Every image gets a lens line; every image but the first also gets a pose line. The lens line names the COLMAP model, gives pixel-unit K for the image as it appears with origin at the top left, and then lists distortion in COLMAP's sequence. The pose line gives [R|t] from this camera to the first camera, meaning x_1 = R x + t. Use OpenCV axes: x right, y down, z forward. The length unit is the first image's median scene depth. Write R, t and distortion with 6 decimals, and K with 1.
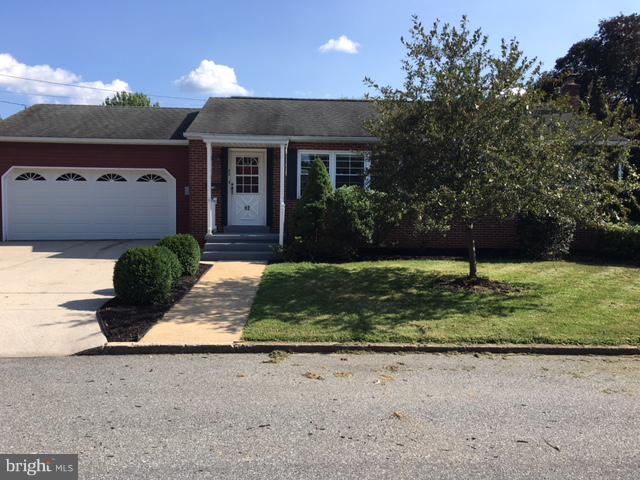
lens RADIAL K [[546.4, 0, 319.7], [0, 546.4, 240.3], [0, 0, 1]] dist [0.058988, -0.058783]
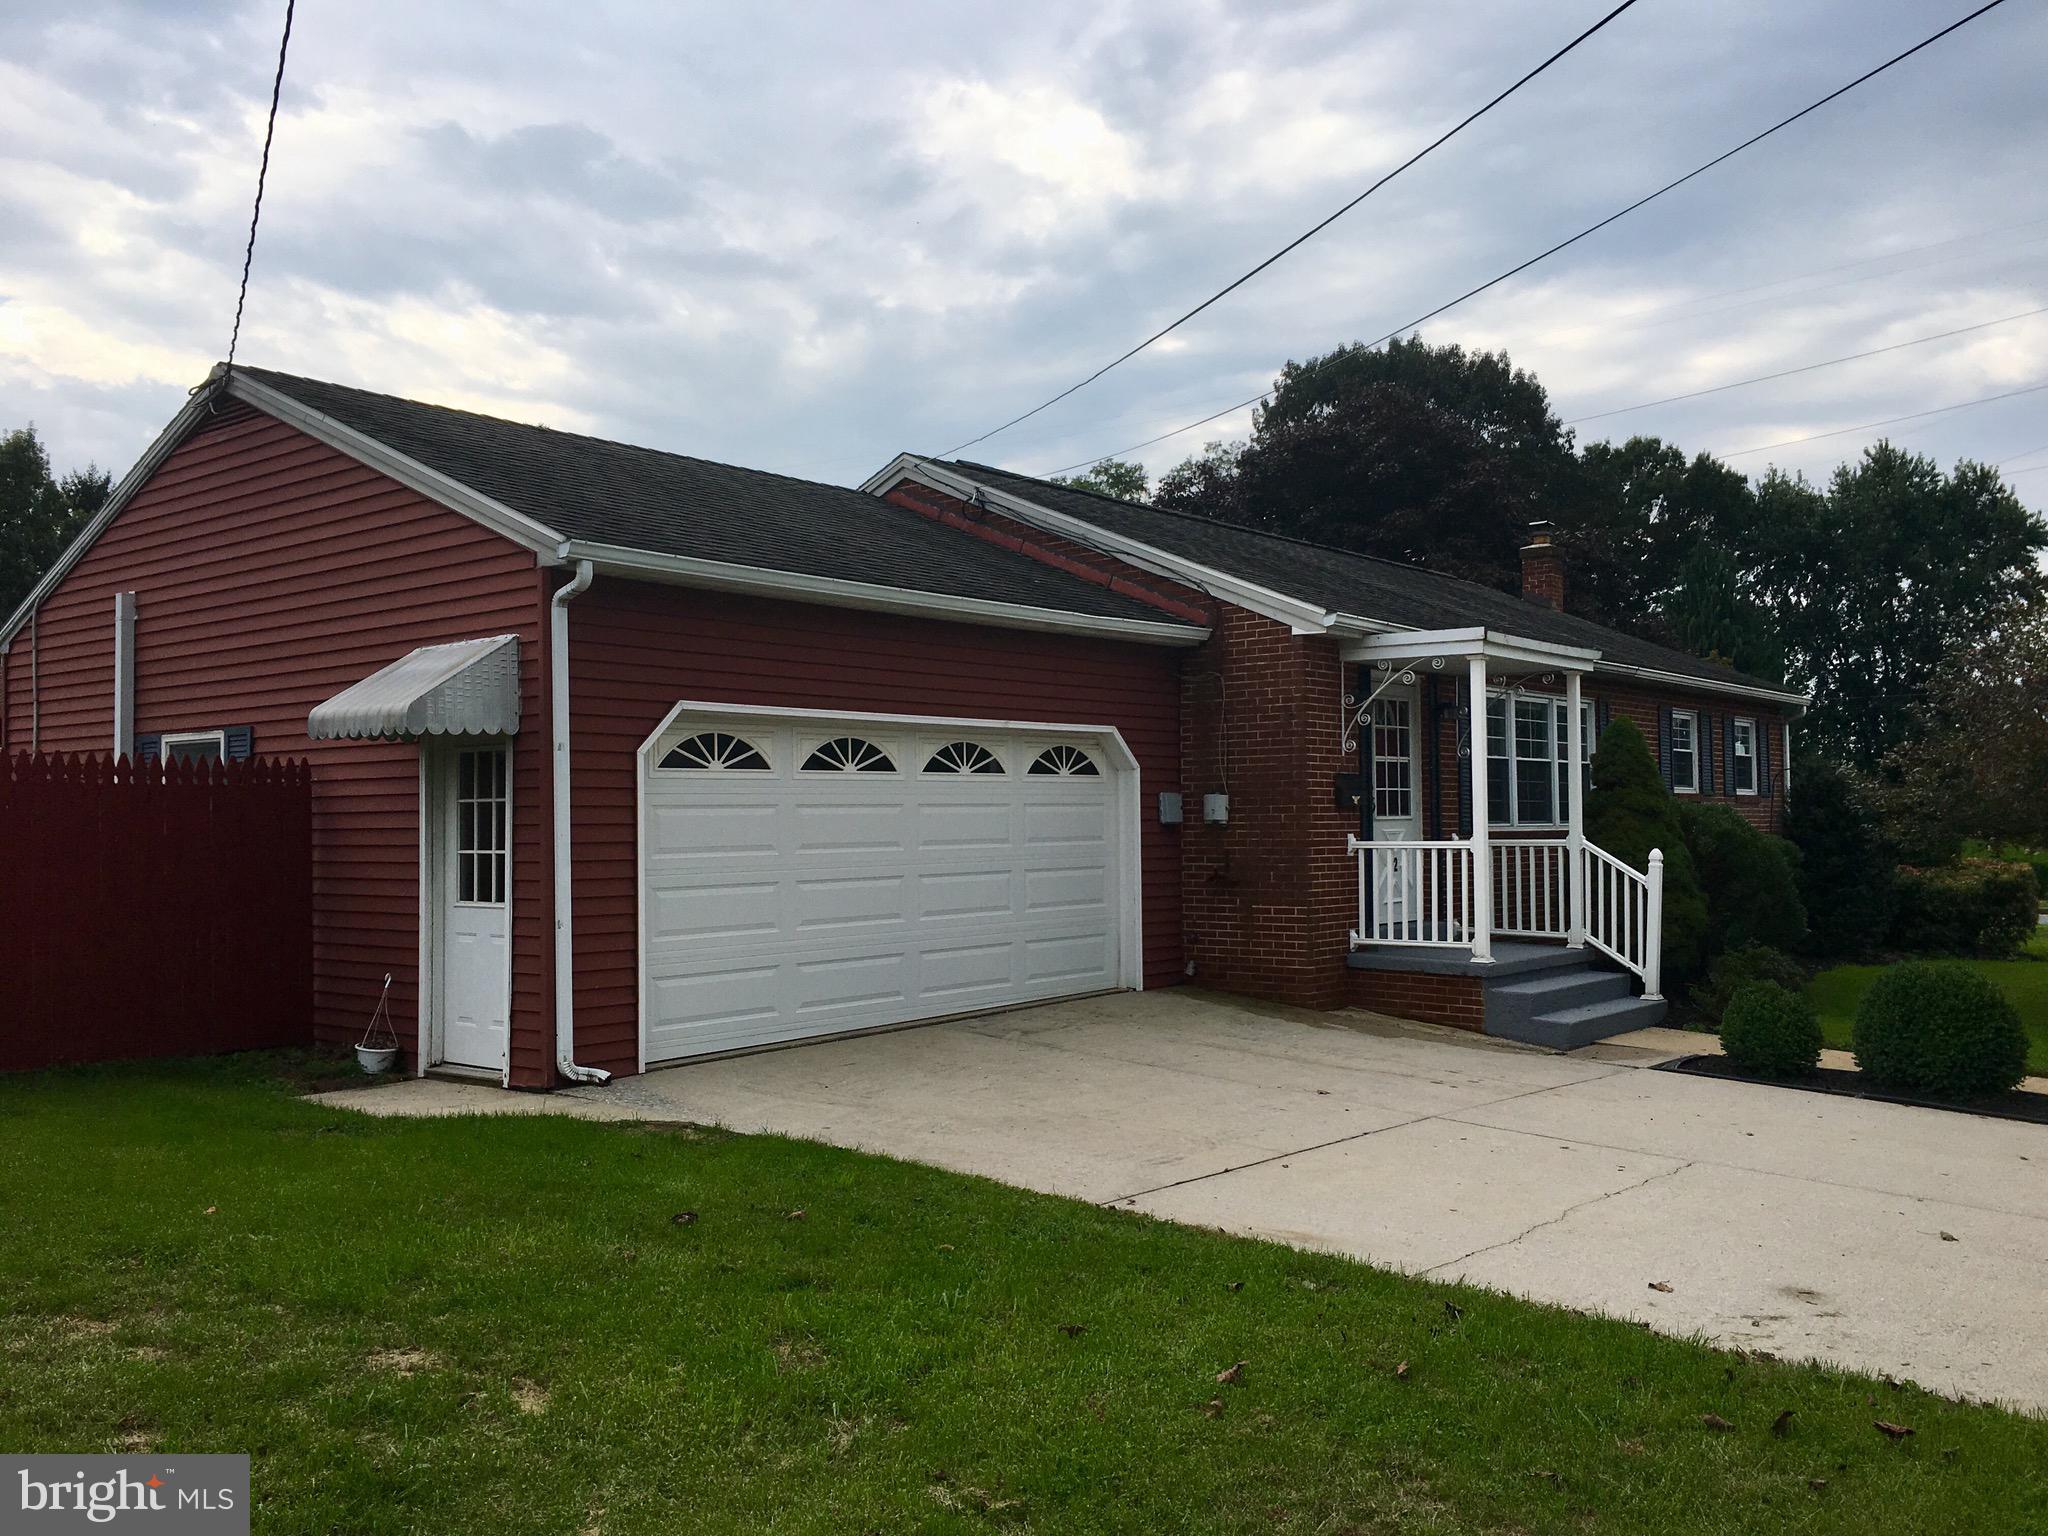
lens RADIAL K [[1748.5, 0, 1021.3], [0, 1748.5, 772.9], [0, 0, 1]] dist [0.058988, -0.058783]
pose [[0.679594, 0.004926, 0.733572, -0.937296], [0.055092, 0.996811, -0.057731, -0.061354], [-0.731517, 0.079648, 0.677155, 0.459450]]
